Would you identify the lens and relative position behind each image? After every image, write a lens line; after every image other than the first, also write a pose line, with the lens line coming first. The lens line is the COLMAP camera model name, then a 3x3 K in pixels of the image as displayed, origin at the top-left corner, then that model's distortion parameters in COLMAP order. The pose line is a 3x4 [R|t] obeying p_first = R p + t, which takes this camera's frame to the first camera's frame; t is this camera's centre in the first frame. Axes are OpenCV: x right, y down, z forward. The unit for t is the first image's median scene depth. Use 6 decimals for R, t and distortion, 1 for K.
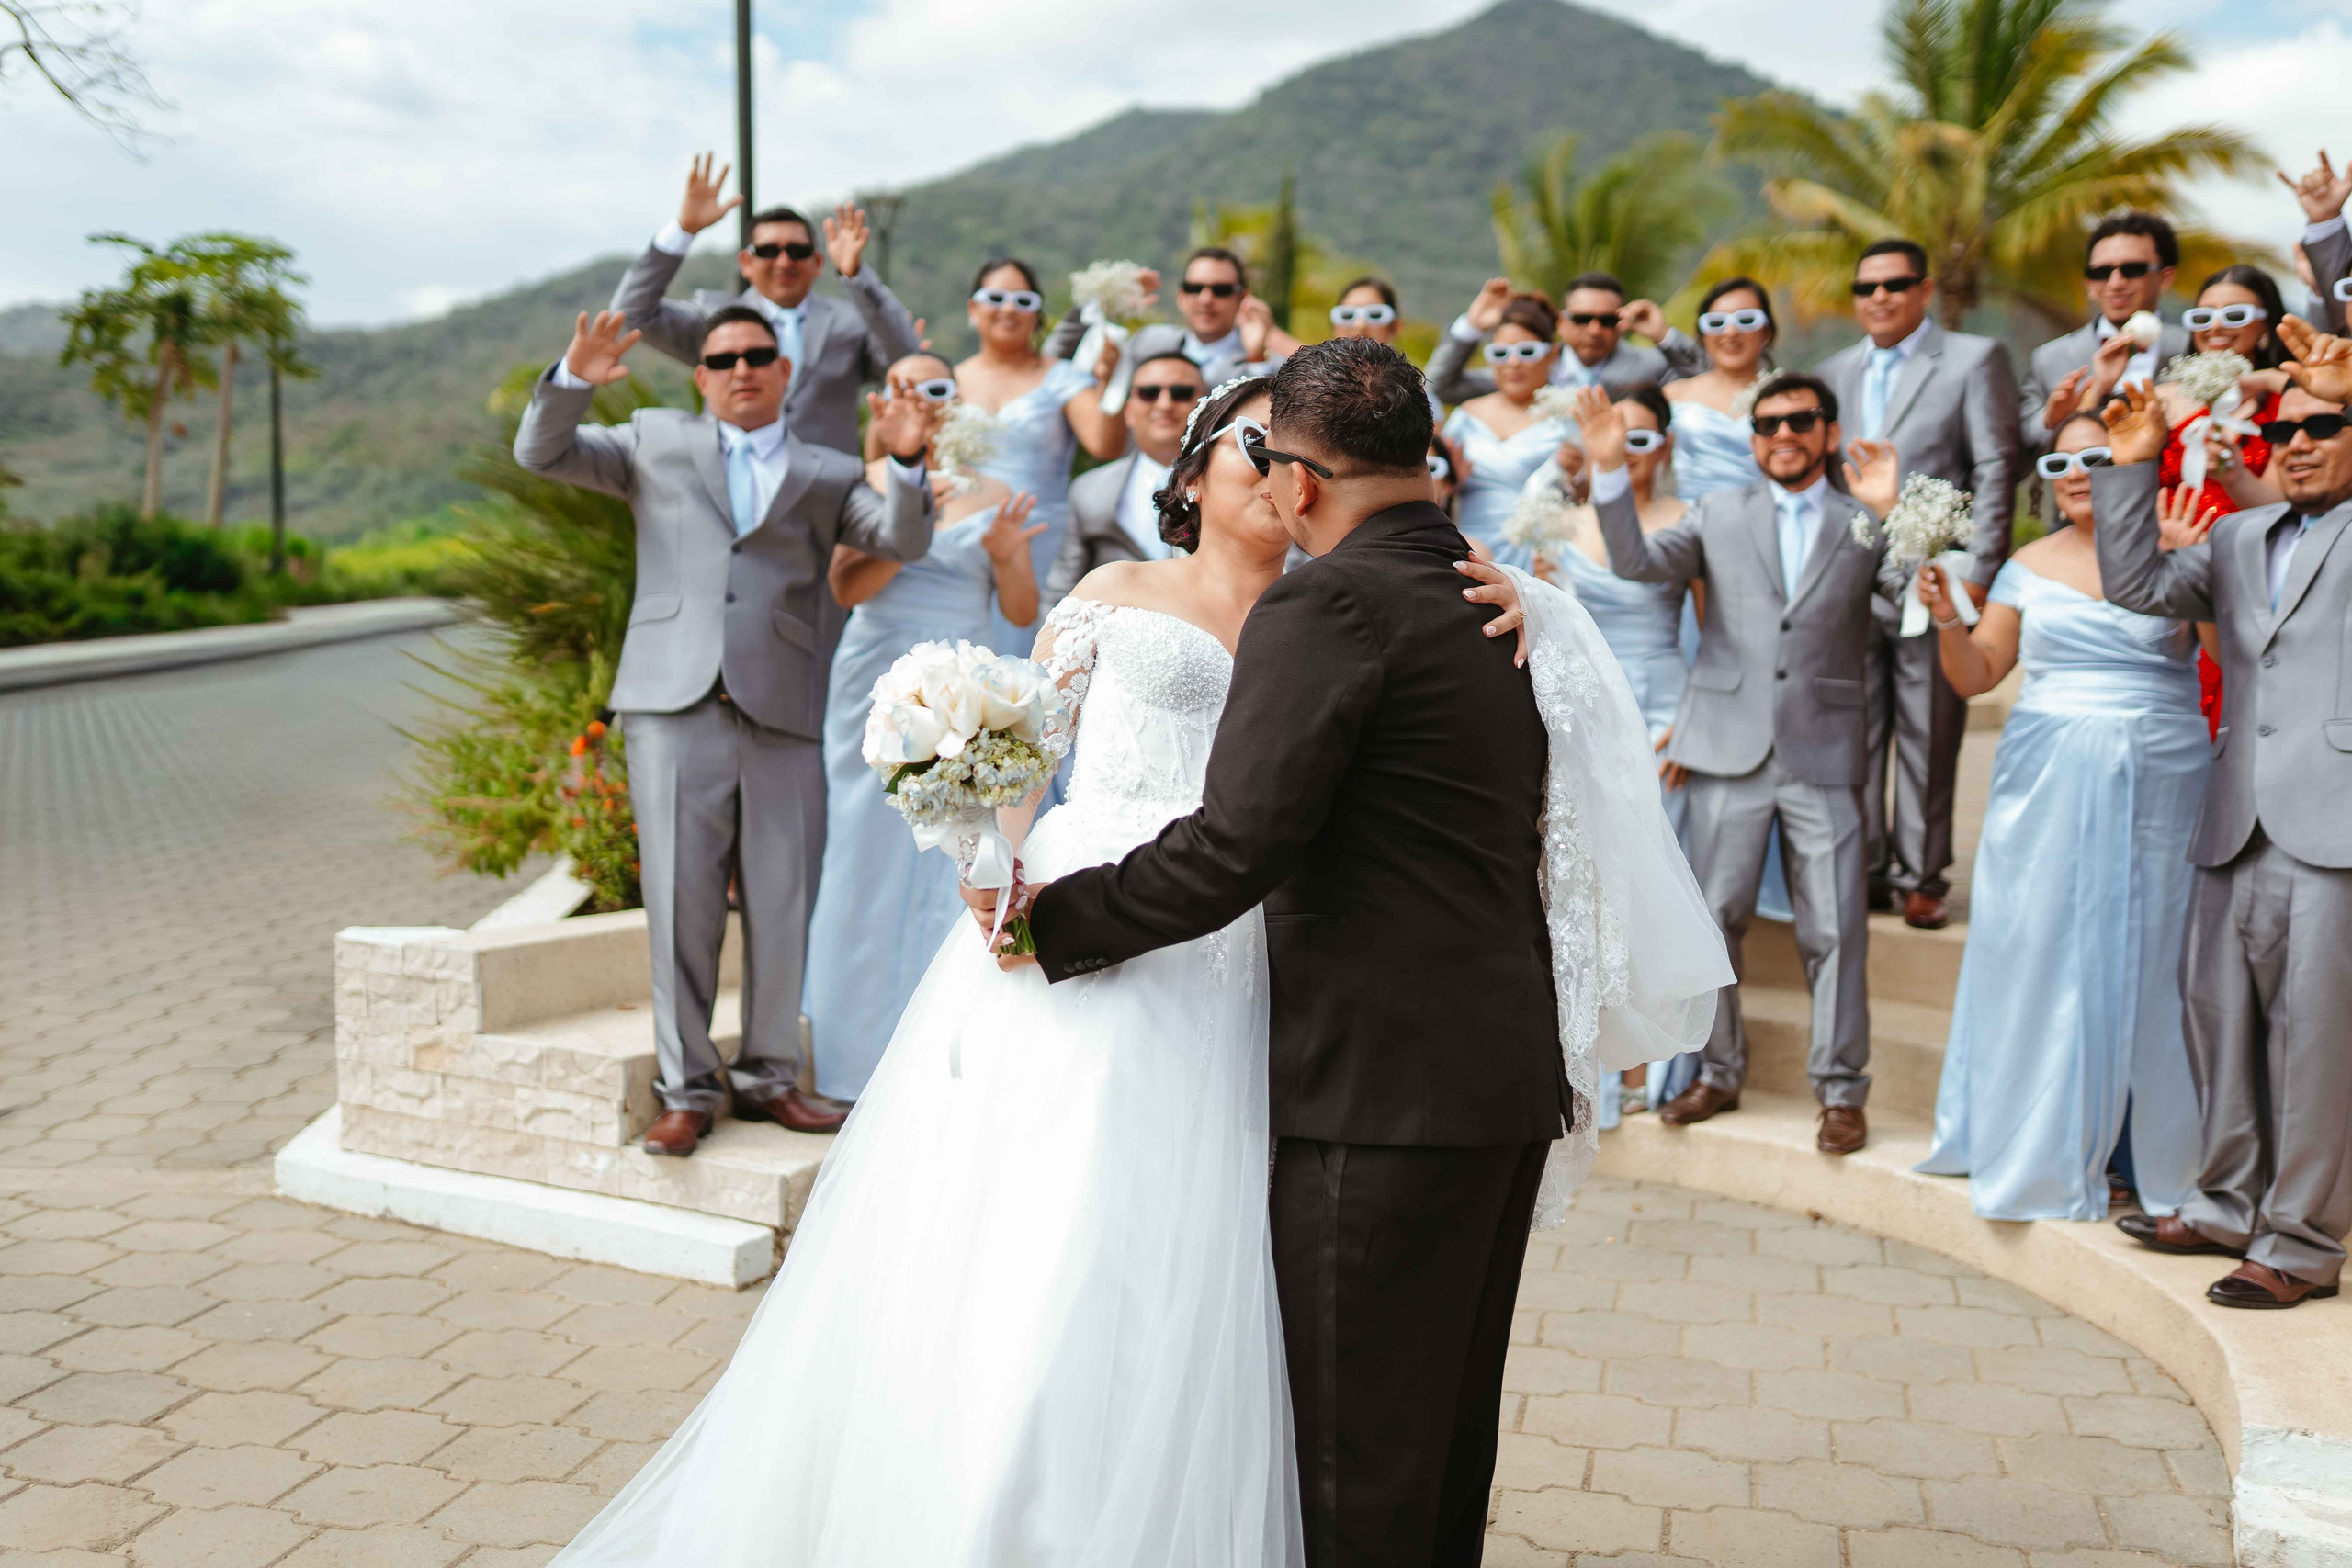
lens RADIAL K [[2266.5, 0, 1168.0], [0, 2266.5, 791.6], [0, 0, 1]] dist [0.001739, 0.007585]
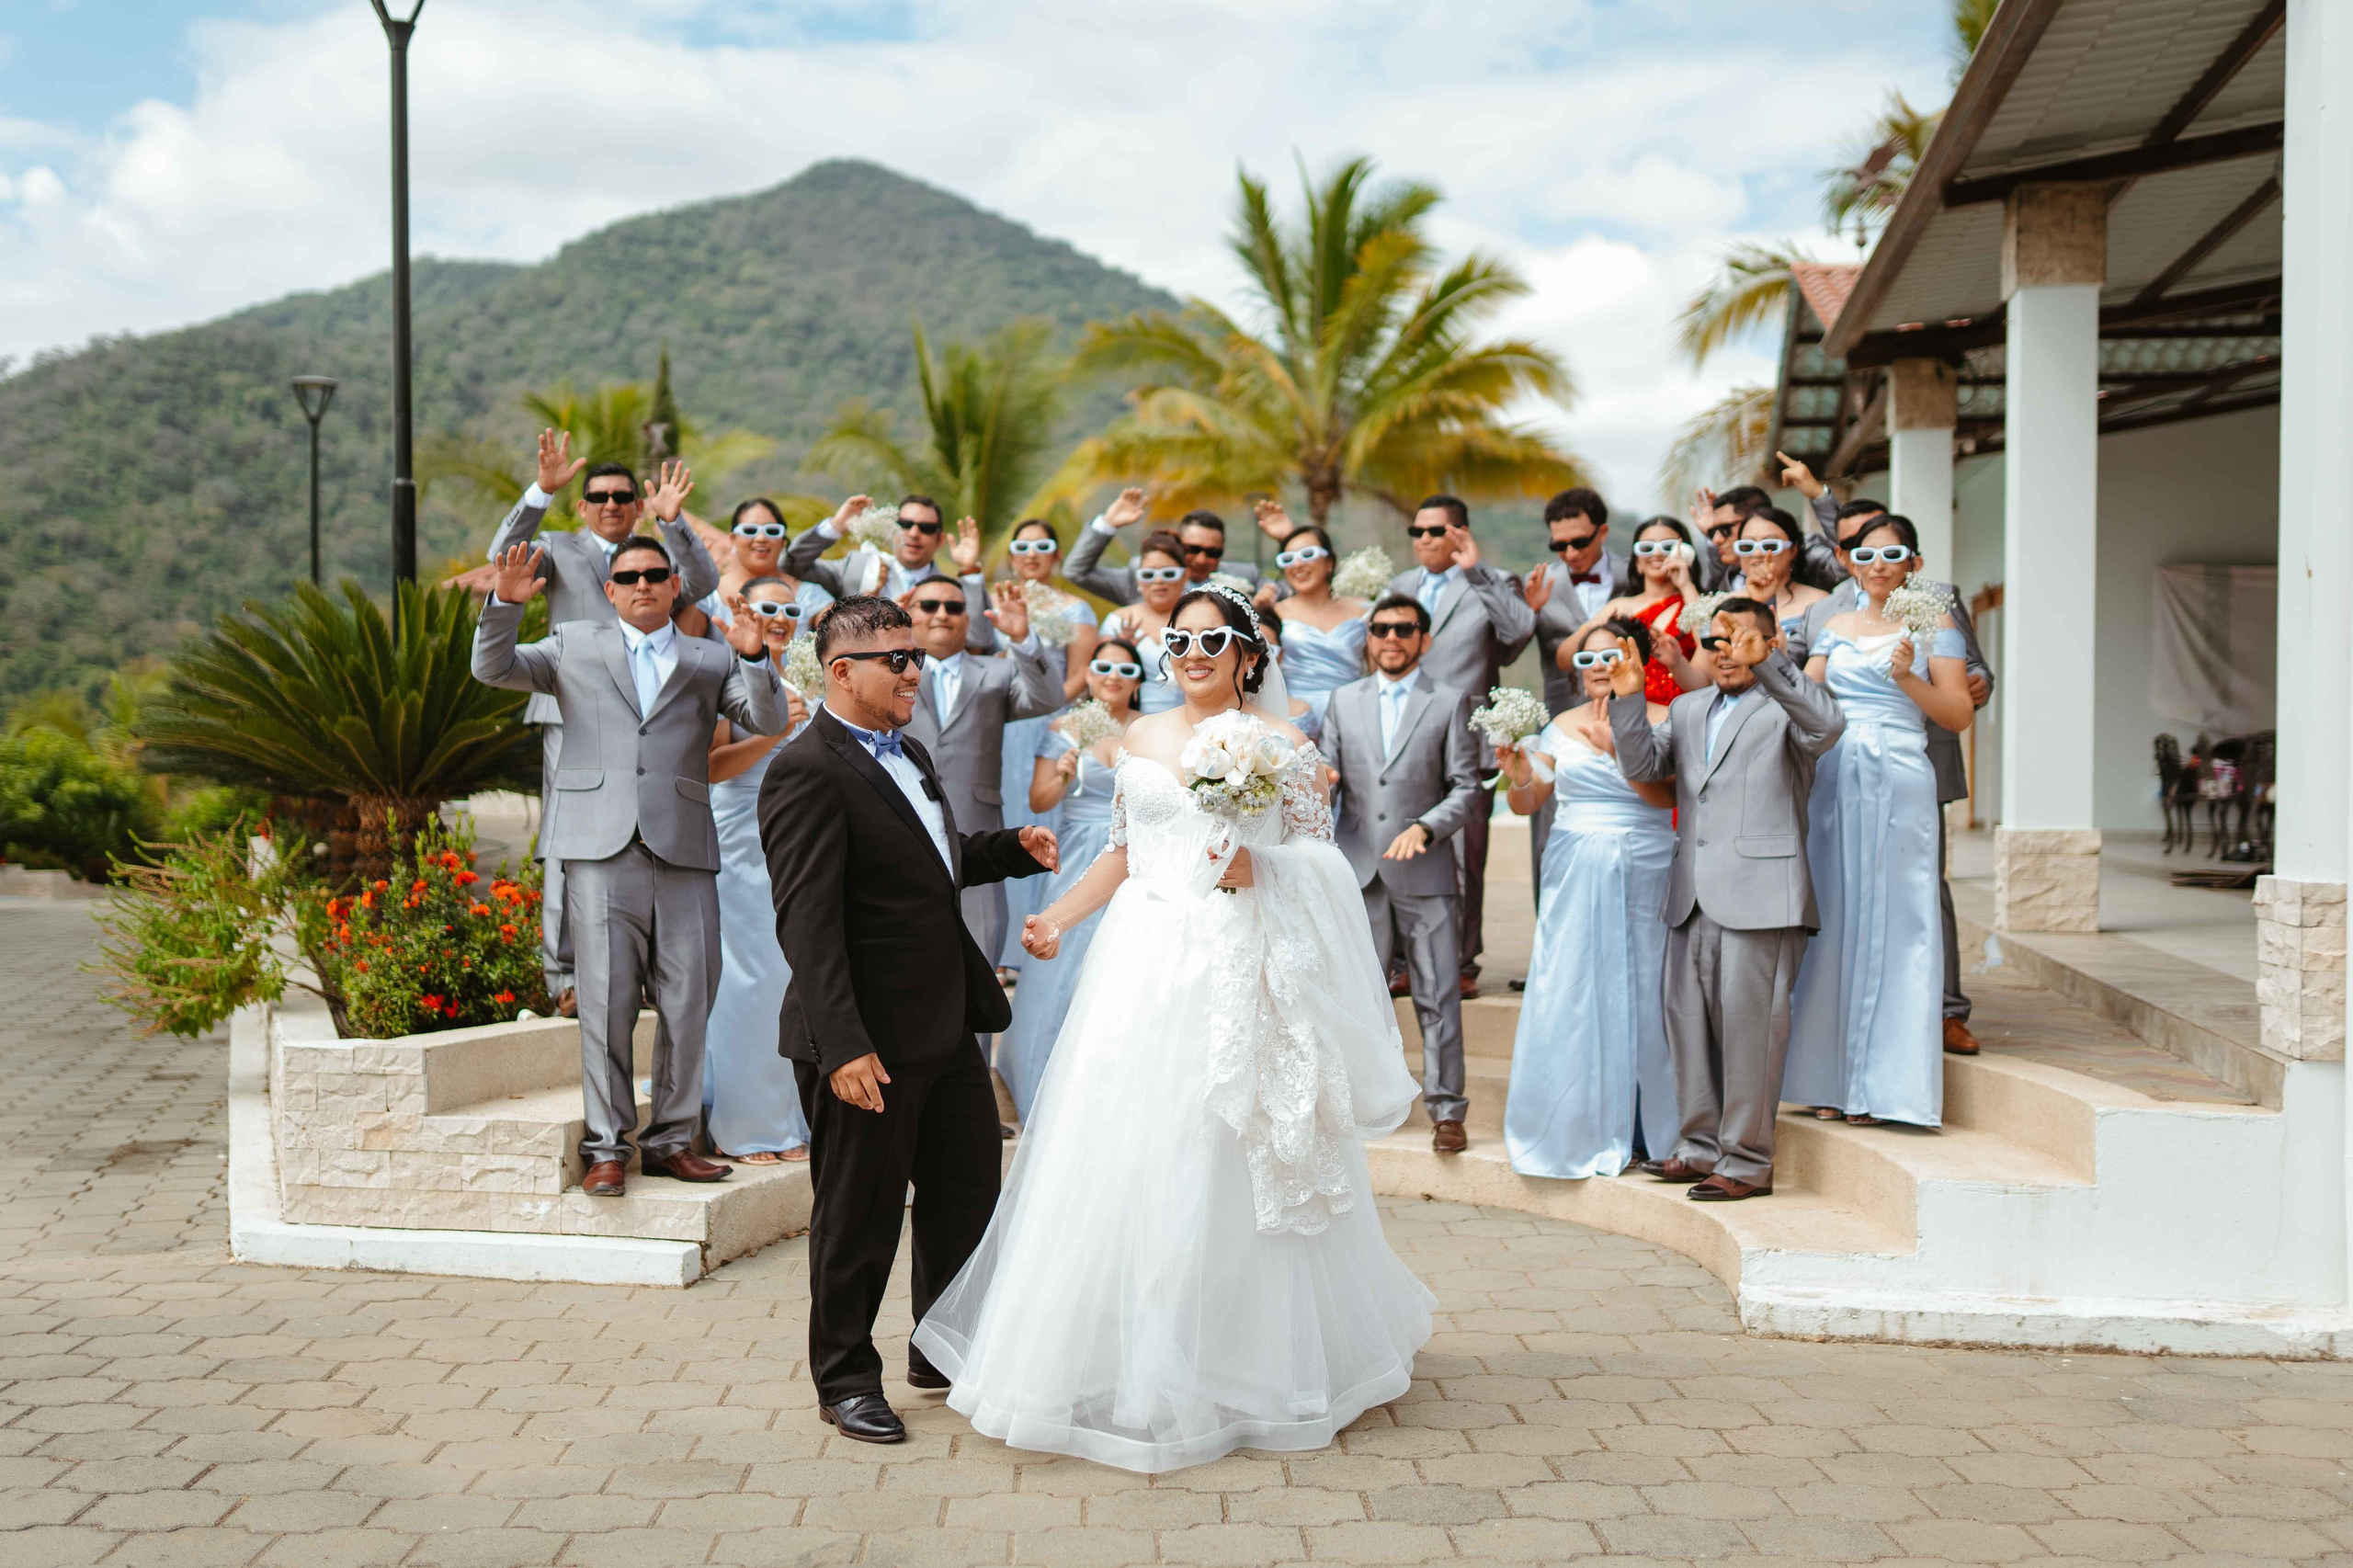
lens RADIAL K [[2441.6, 0, 1133.2], [0, 2441.6, 778.6], [0, 0, 1]] dist [0.006603, -0.004410]
pose [[0.963660, -0.014660, 0.266728, -0.283859], [0.038163, 0.995806, -0.083151, 0.048638], [-0.264391, 0.090308, 0.960178, -0.415543]]
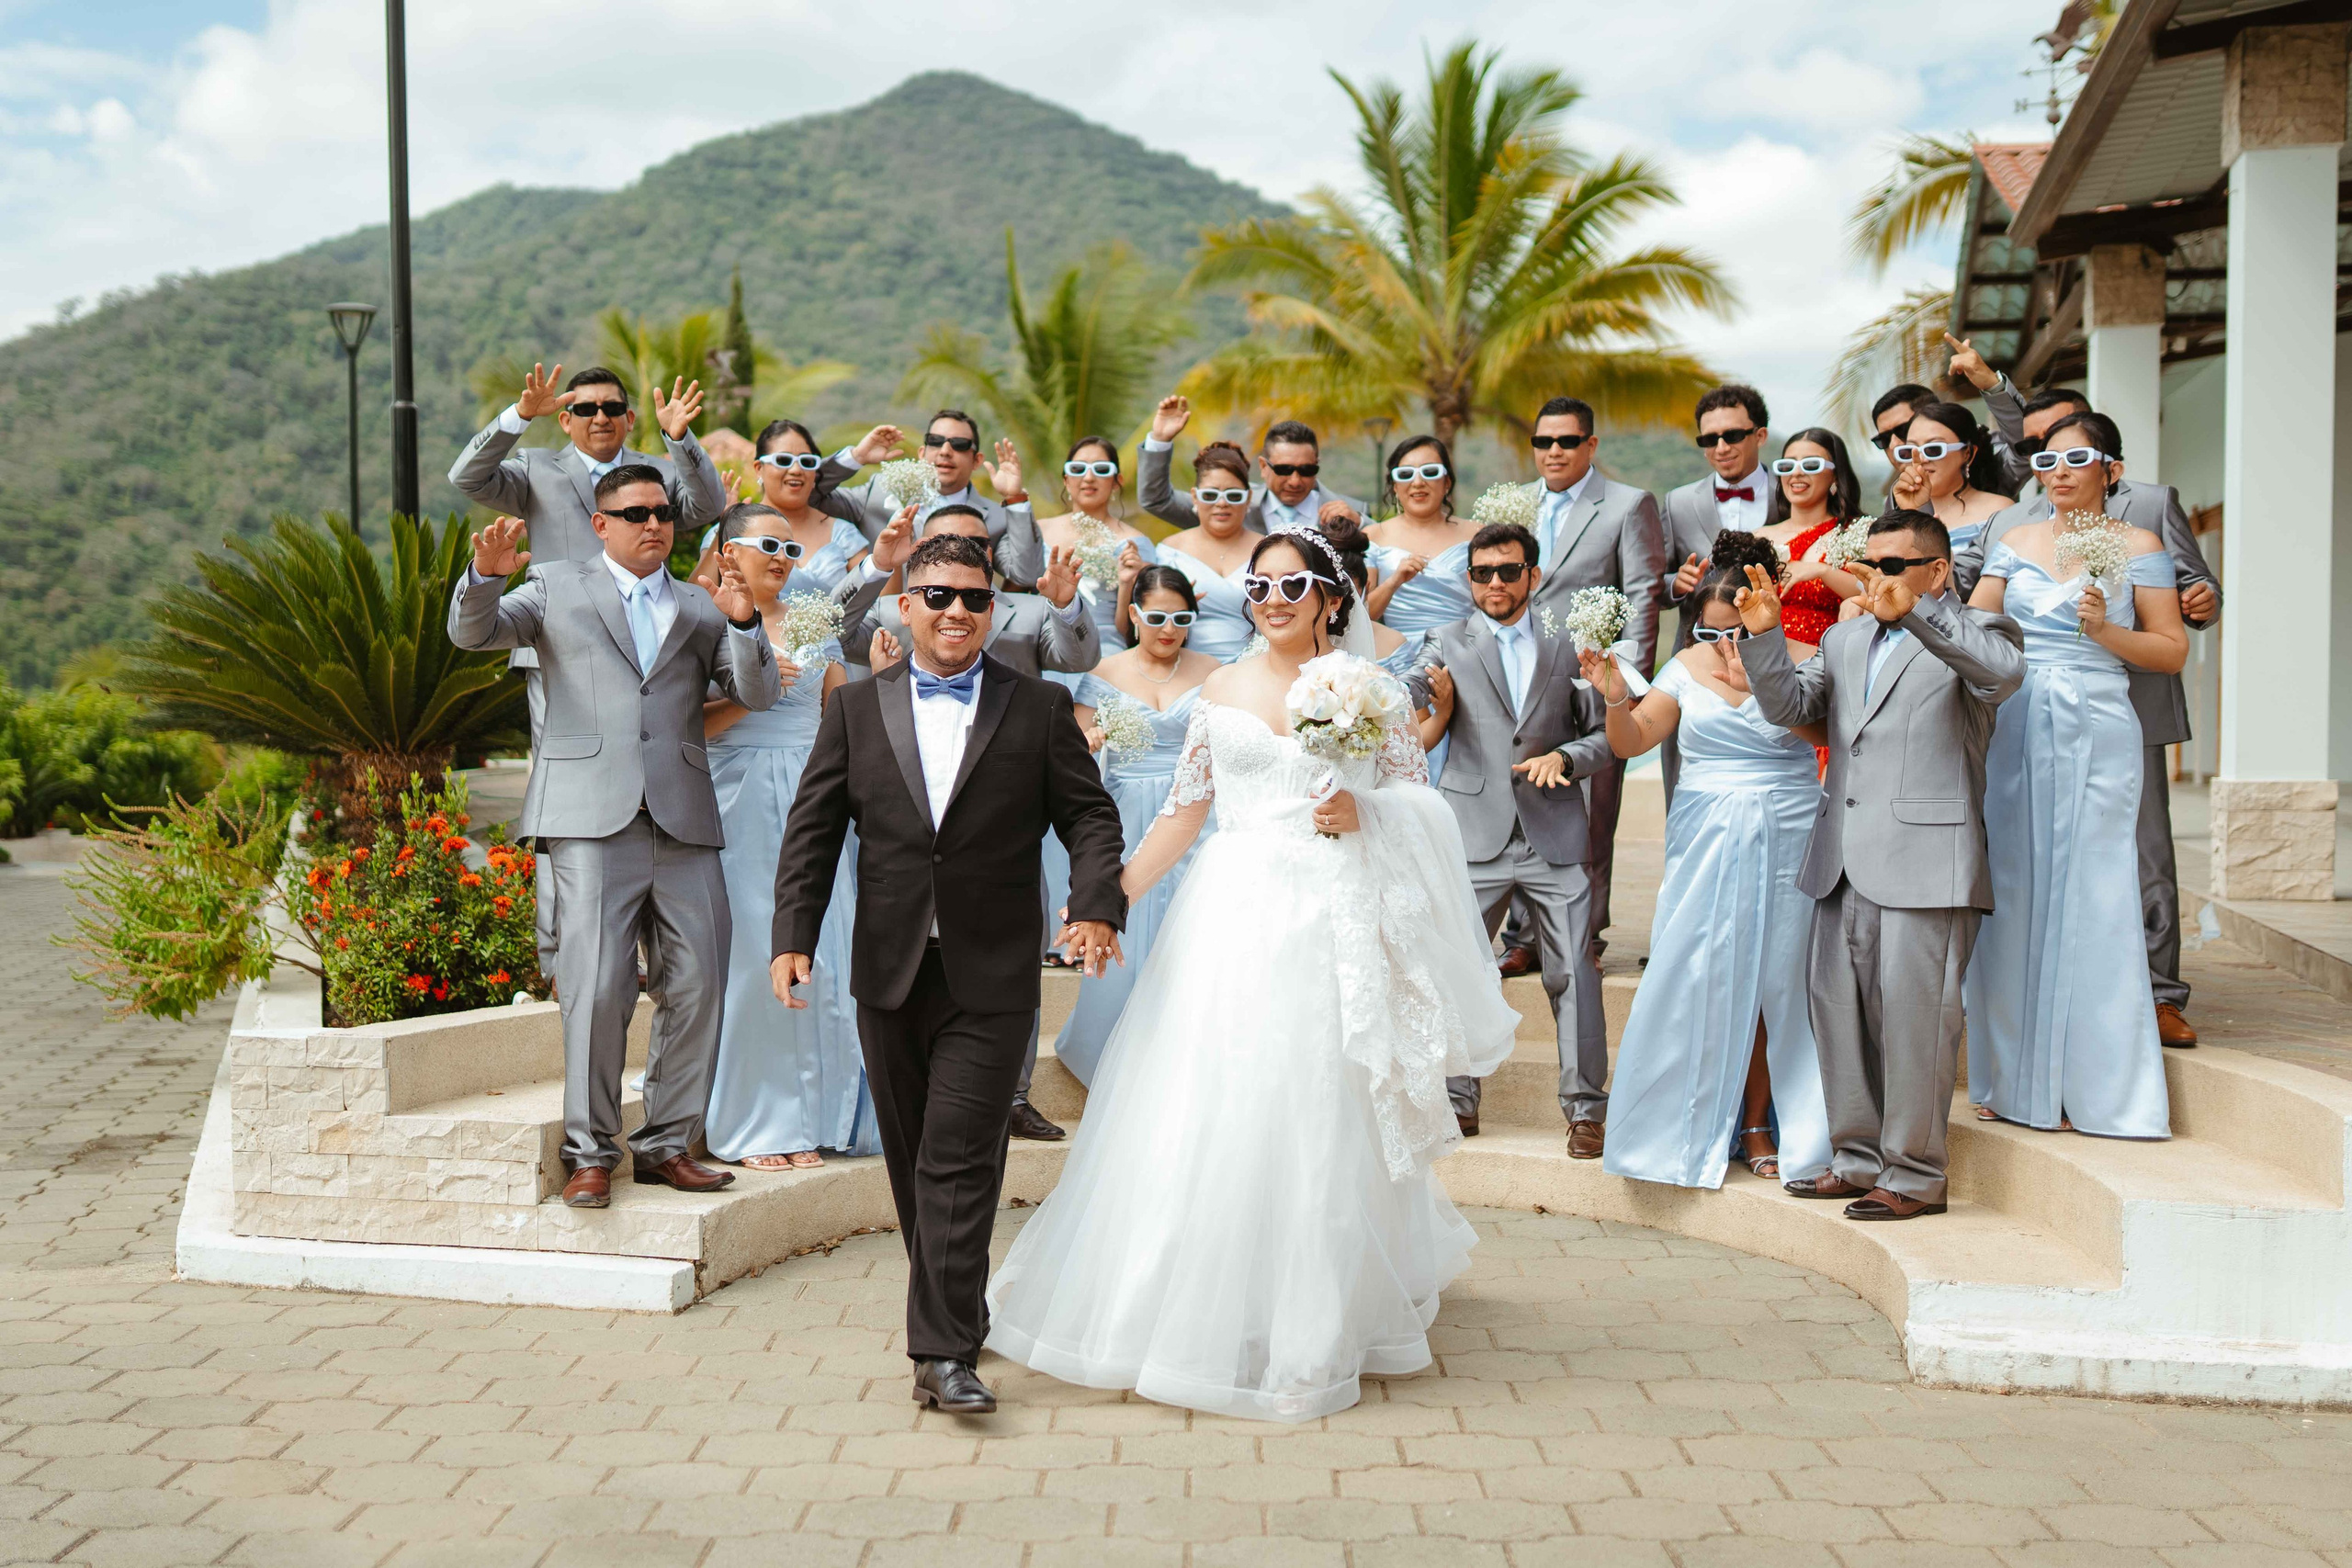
lens RADIAL K [[2605.5, 0, 1094.7], [0, 2605.5, 792.0], [0, 0, 1]] dist [0.001097, 0.012732]
pose [[0.978193, -0.025198, 0.206162, -0.224121], [0.038945, 0.997260, -0.062895, 0.043543], [-0.204012, 0.069553, 0.976495, -0.316871]]
